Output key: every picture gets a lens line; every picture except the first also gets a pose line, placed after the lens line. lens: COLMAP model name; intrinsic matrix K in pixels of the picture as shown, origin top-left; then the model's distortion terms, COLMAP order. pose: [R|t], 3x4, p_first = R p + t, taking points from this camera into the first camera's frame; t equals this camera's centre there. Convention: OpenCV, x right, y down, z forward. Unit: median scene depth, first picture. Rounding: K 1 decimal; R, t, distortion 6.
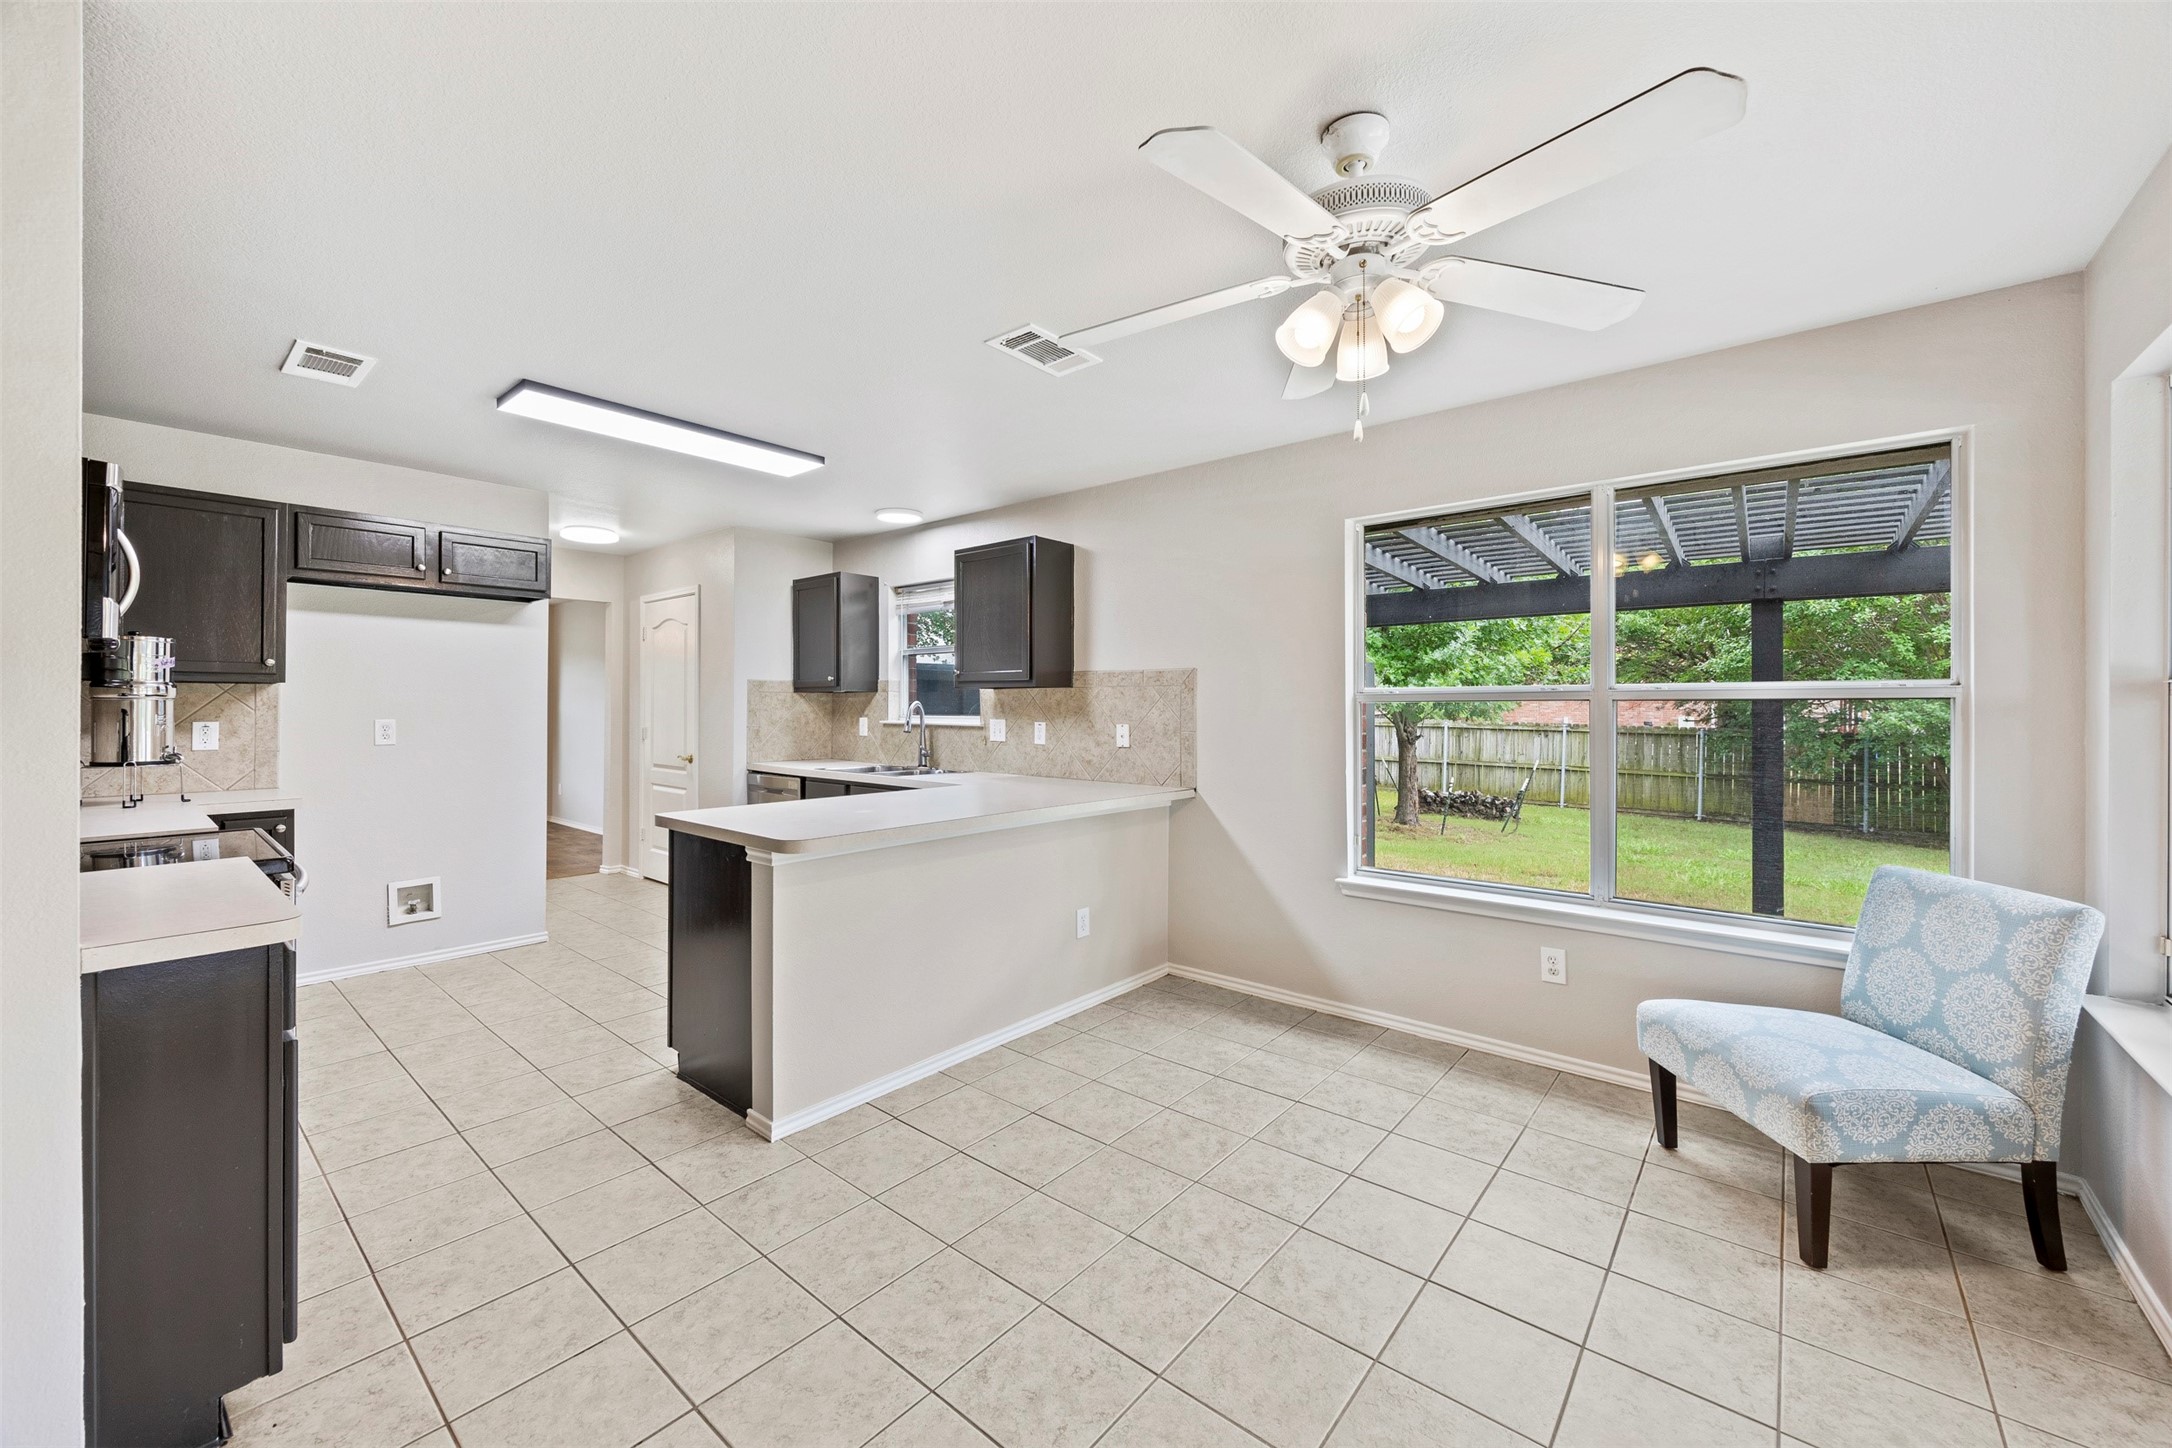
lens RADIAL K [[842.1, 0, 1083.1], [0, 842.1, 703.8], [0, 0, 1]] dist [-0.005839, 0.000910]
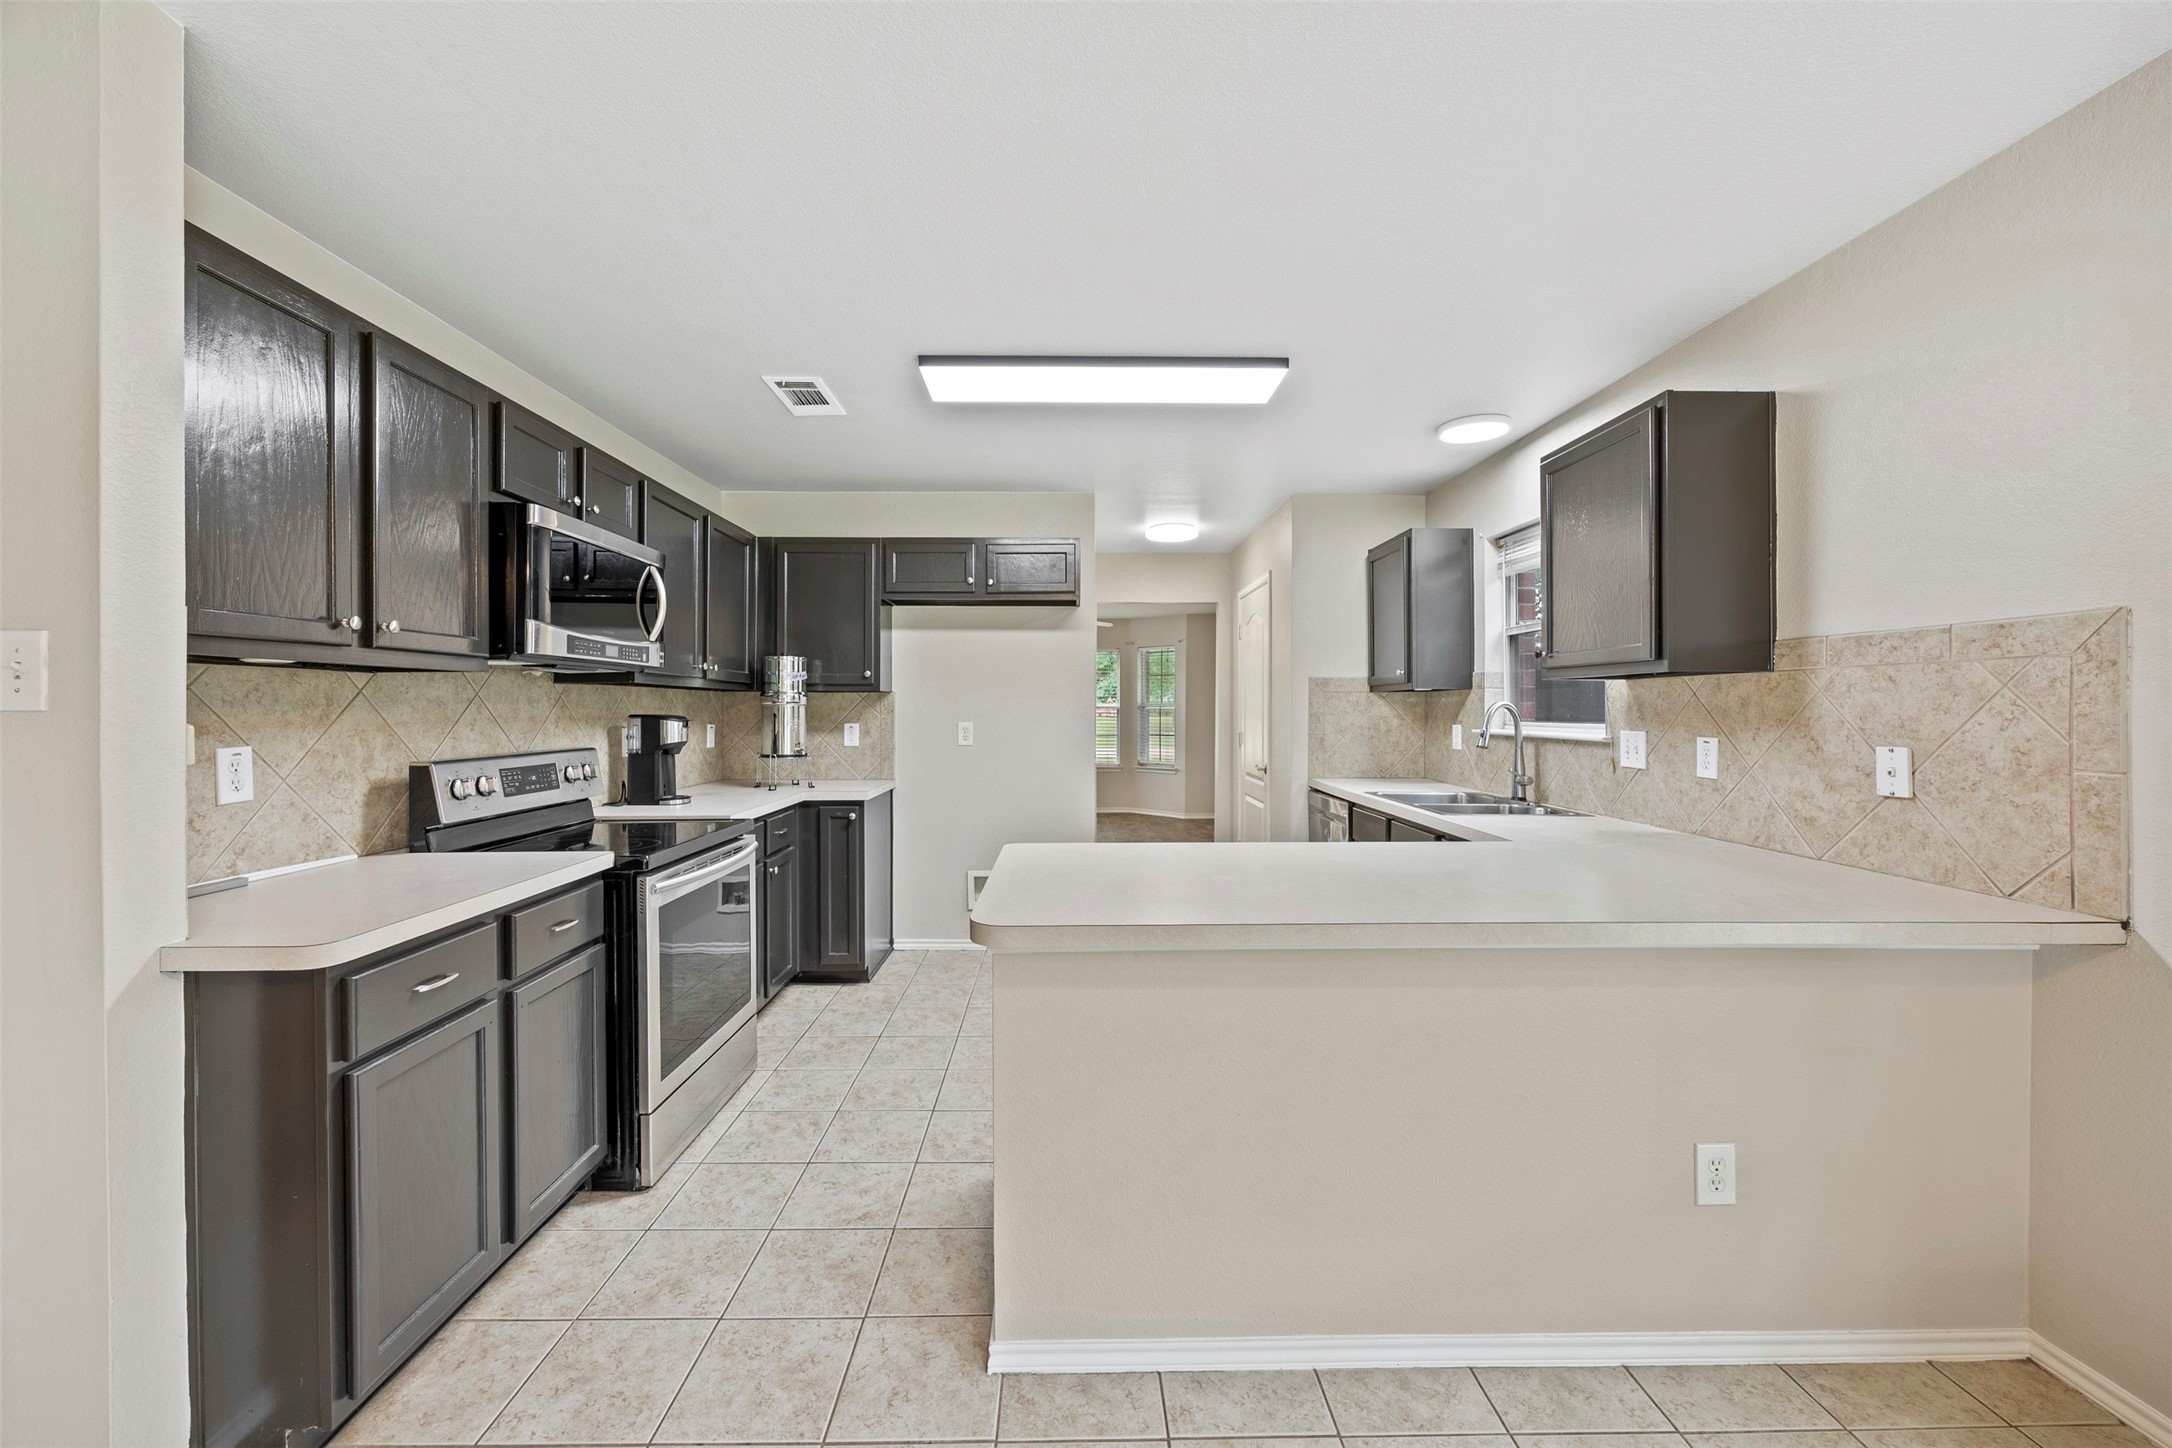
lens RADIAL K [[842.1, 0, 1080.5], [0, 842.1, 711.0], [0, 0, 1]] dist [-0.005839, 0.000910]
pose [[0.654862, -0.001357, -0.755747, 0.119805], [0.005387, 0.999981, 0.002873, 0.001211], [0.755729, -0.005953, 0.654857, 0.431768]]
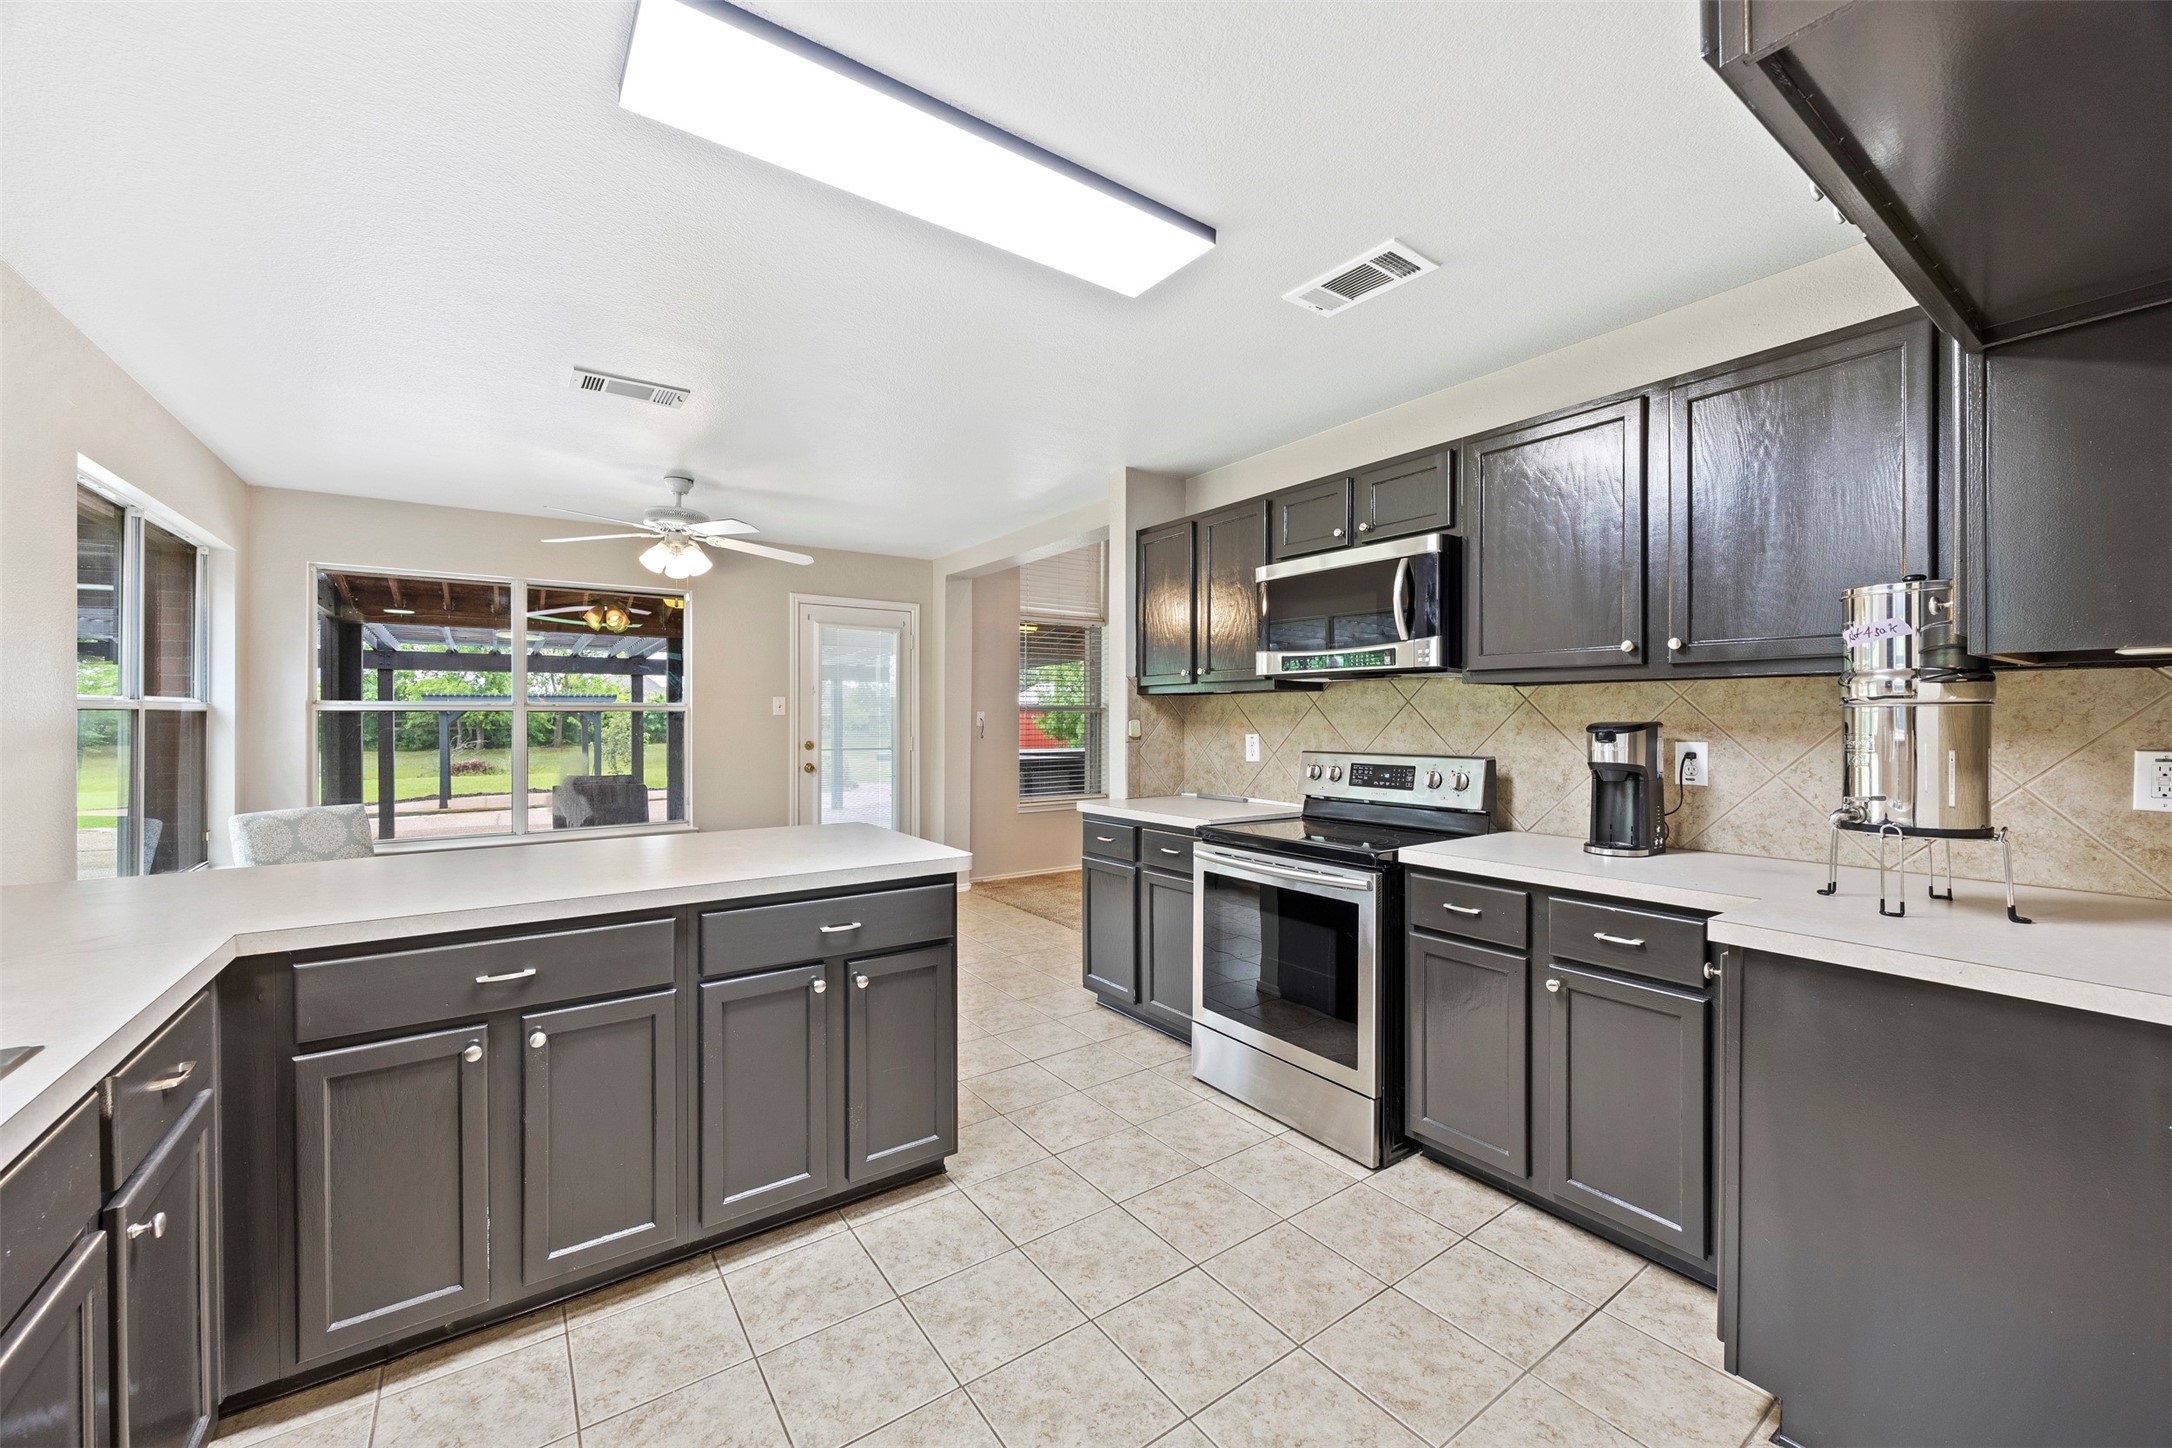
lens RADIAL K [[842.1, 0, 1071.8], [0, 842.1, 717.7], [0, 0, 1]] dist [-0.005839, 0.000910]
pose [[-0.963315, -0.000825, 0.268372, -0.666258], [-0.000860, 1.000000, -0.000013, 0.002397], [-0.268372, -0.000243, -0.963315, 1.423645]]
